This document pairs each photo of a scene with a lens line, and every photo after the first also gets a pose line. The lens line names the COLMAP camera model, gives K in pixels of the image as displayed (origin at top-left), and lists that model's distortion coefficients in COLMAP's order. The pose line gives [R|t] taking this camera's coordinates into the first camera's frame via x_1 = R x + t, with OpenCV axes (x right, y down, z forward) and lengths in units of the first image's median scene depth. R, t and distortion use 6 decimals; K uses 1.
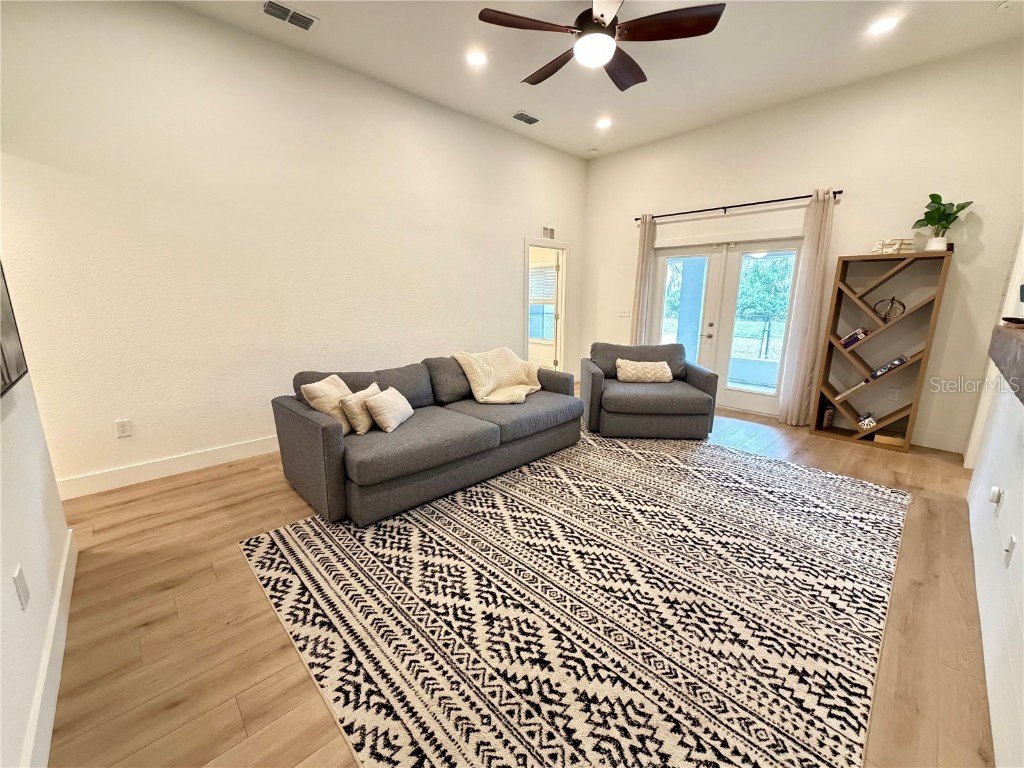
lens RADIAL K [[408.2, 0, 511.0], [0, 408.2, 385.3], [0, 0, 1]] dist [0.002889, -0.000067]
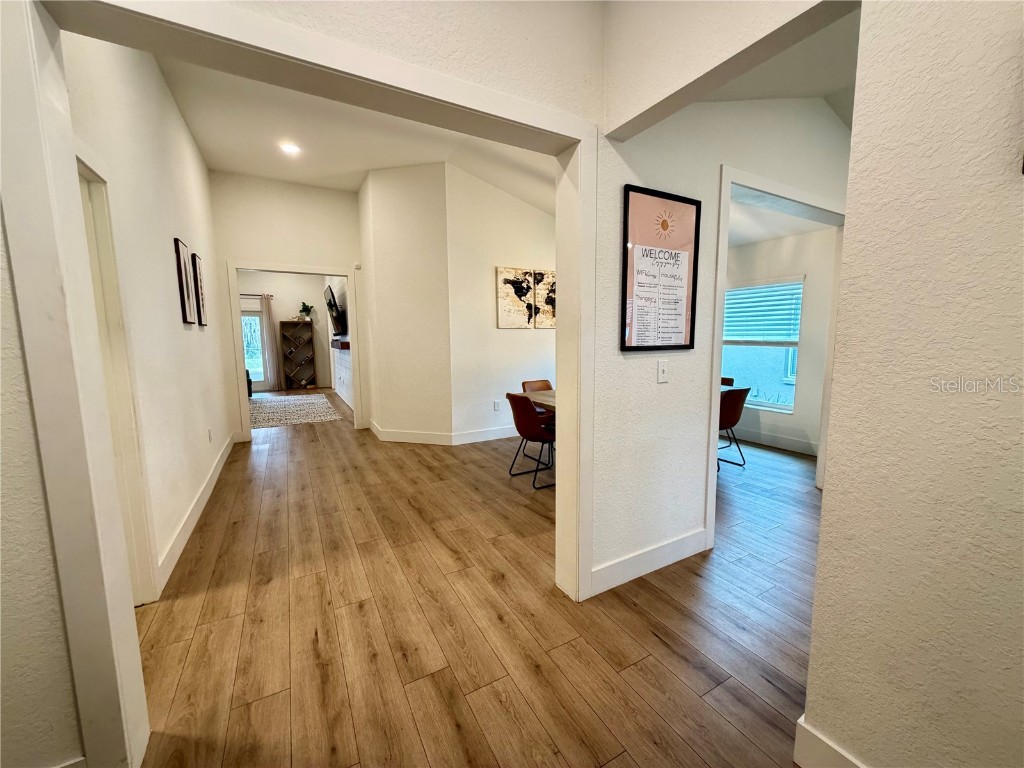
lens RADIAL K [[408.2, 0, 513.7], [0, 408.2, 383.6], [0, 0, 1]] dist [0.002889, -0.000067]
pose [[0.259252, -0.119328, 0.958410, -1.401948], [0.207352, 0.976075, 0.065438, 0.220733], [-0.943289, 0.181764, 0.277792, -1.093840]]
